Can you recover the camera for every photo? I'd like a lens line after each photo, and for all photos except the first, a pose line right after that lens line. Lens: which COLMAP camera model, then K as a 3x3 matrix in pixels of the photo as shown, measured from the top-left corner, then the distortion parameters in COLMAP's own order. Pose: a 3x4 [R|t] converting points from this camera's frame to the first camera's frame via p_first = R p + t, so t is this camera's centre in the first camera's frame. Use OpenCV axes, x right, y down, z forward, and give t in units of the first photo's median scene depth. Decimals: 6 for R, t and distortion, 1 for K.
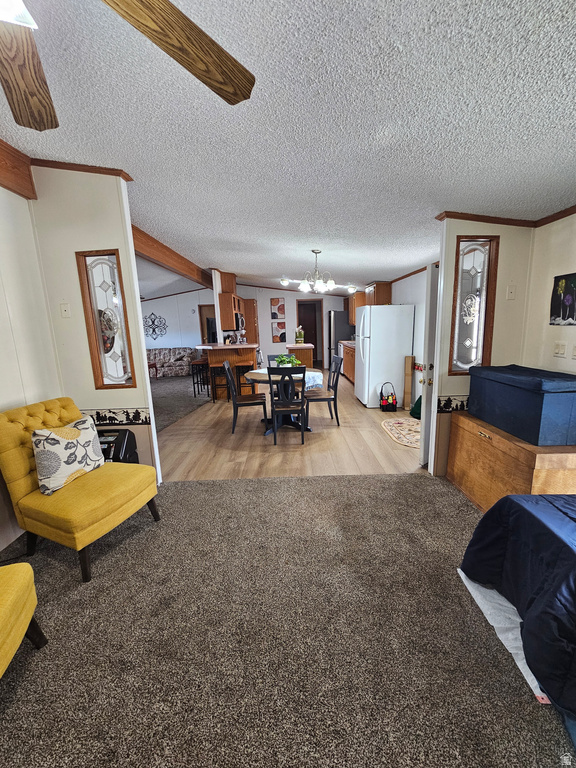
lens RADIAL K [[306.6, 0, 288.0], [0, 306.6, 384.0], [0, 0, 1]] dist [0.001001, 0.000115]
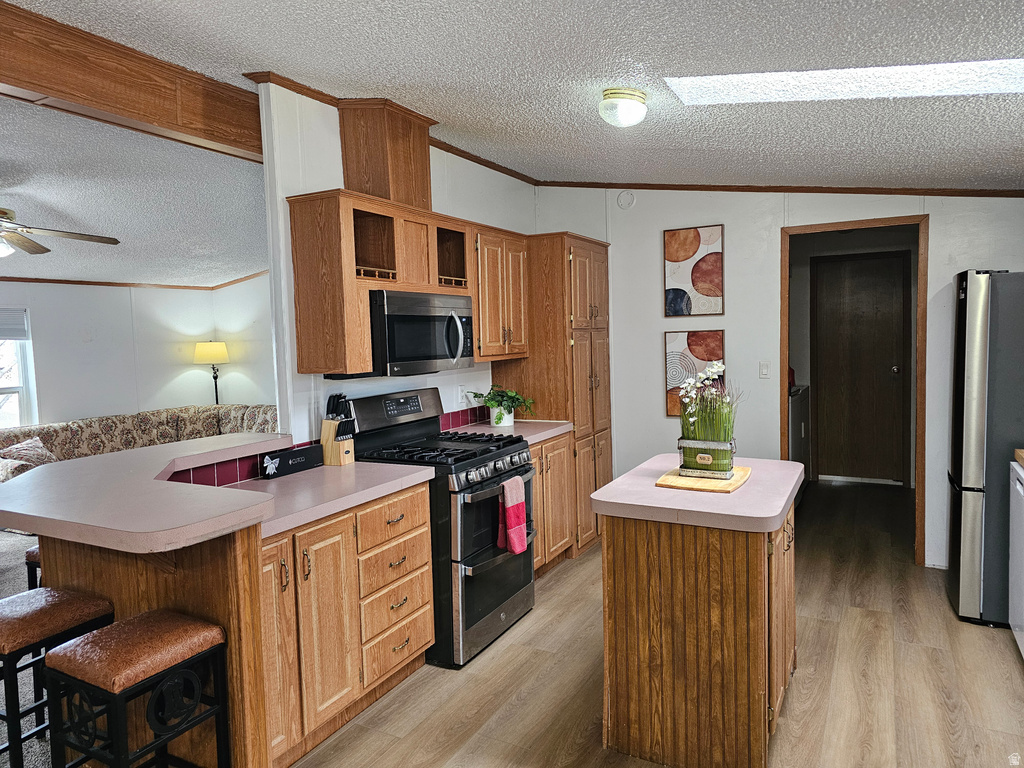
lens RADIAL K [[678.4, 0, 512.0], [0, 678.4, 384.0], [0, 0, 1]] dist [0.018989, -0.001202]
pose [[0.882640, 0.049962, -0.467387, 0.164337], [-0.096931, 0.992310, -0.076974, -0.206953], [0.459947, 0.113245, 0.880695, 0.933407]]
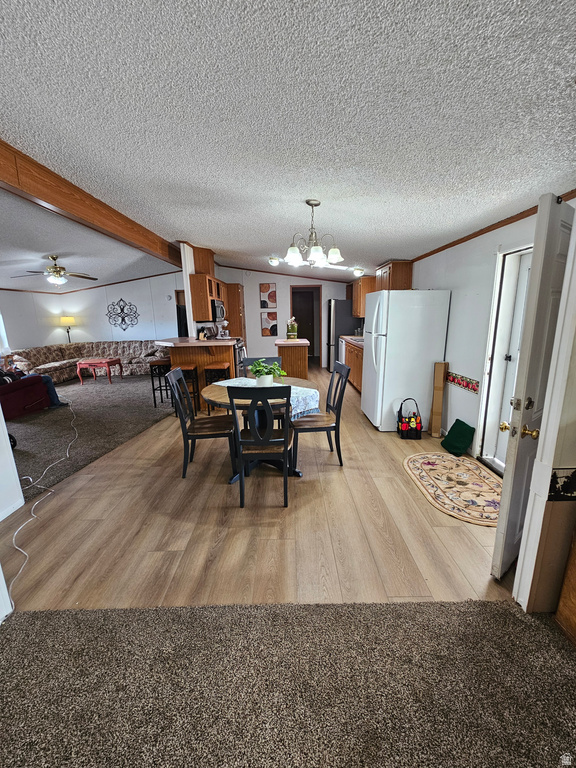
lens RADIAL K [[306.6, 0, 288.0], [0, 306.6, 384.0], [0, 0, 1]] dist [0.001001, 0.000115]
pose [[0.999868, 0.013713, 0.008662, 0.032314], [-0.013967, 0.999454, 0.029955, -0.055197], [-0.008246, -0.030073, 0.999514, 0.276585]]
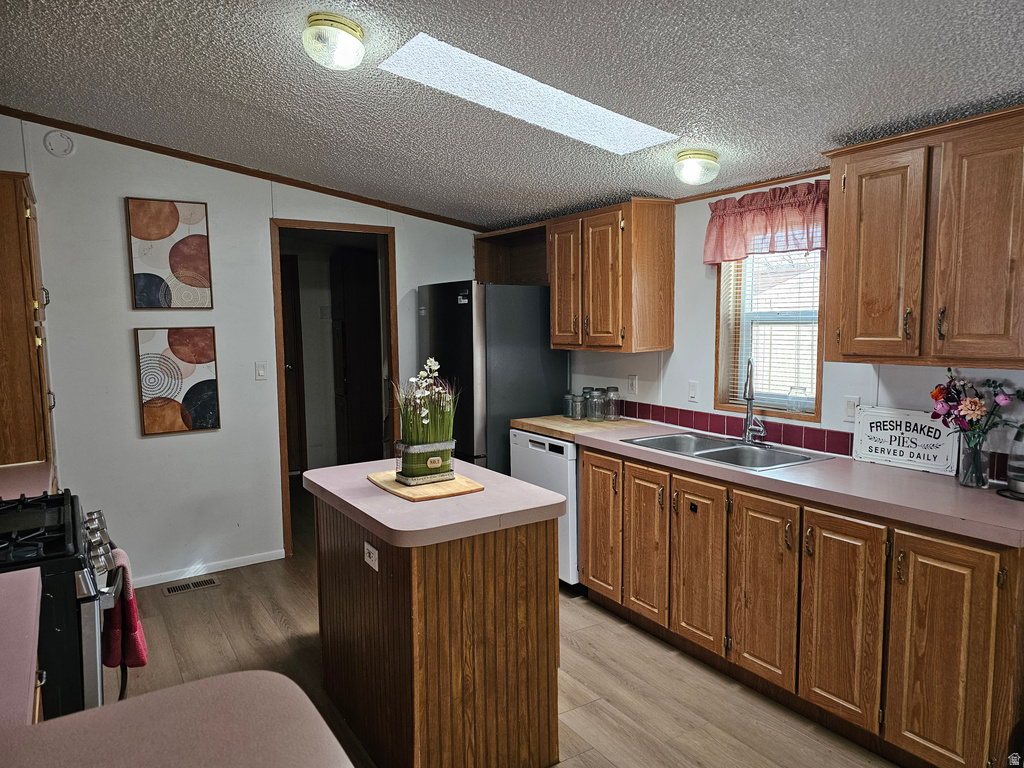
lens RADIAL K [[678.4, 0, 512.0], [0, 678.4, 384.0], [0, 0, 1]] dist [0.018989, -0.001202]
pose [[0.835459, -0.024528, 0.549006, -0.165818], [0.085896, 0.992553, -0.086369, -0.213282], [-0.542799, 0.119315, 0.831344, 1.026160]]
